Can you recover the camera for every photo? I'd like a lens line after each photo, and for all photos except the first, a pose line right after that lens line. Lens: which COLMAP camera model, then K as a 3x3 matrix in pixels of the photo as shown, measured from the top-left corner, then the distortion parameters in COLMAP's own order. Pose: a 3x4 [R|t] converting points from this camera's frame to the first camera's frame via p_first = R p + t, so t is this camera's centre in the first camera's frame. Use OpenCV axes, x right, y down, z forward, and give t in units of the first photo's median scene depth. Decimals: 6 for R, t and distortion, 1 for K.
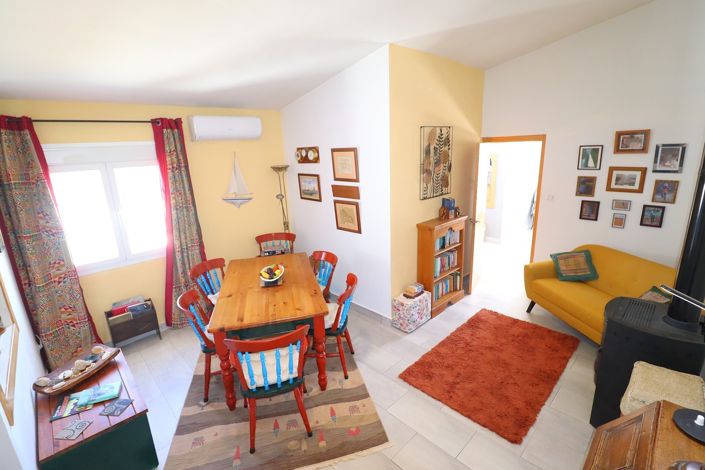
lens RADIAL K [[326.9, 0, 352.1], [0, 326.9, 232.1], [0, 0, 1]] dist [-0.009903, -0.008451]
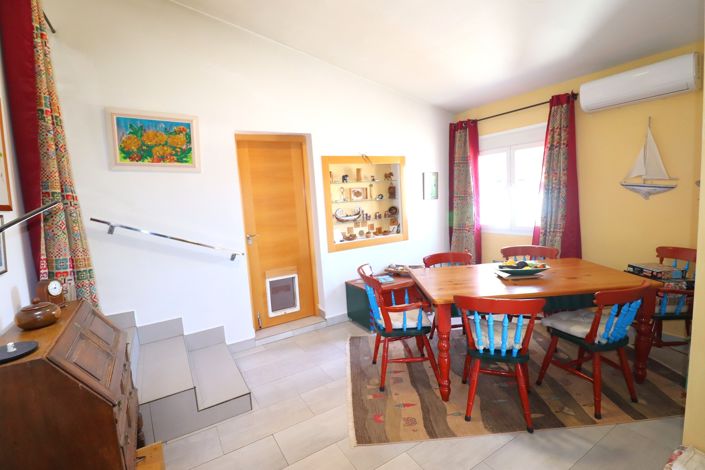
lens RADIAL K [[326.9, 0, 352.5], [0, 326.9, 232.6], [0, 0, 1]] dist [-0.009903, -0.008451]
pose [[-0.214951, 0.171792, -0.961397, 0.637707], [-0.171465, 0.962478, 0.210322, -0.061009], [0.961455, 0.210055, -0.177430, 0.762024]]
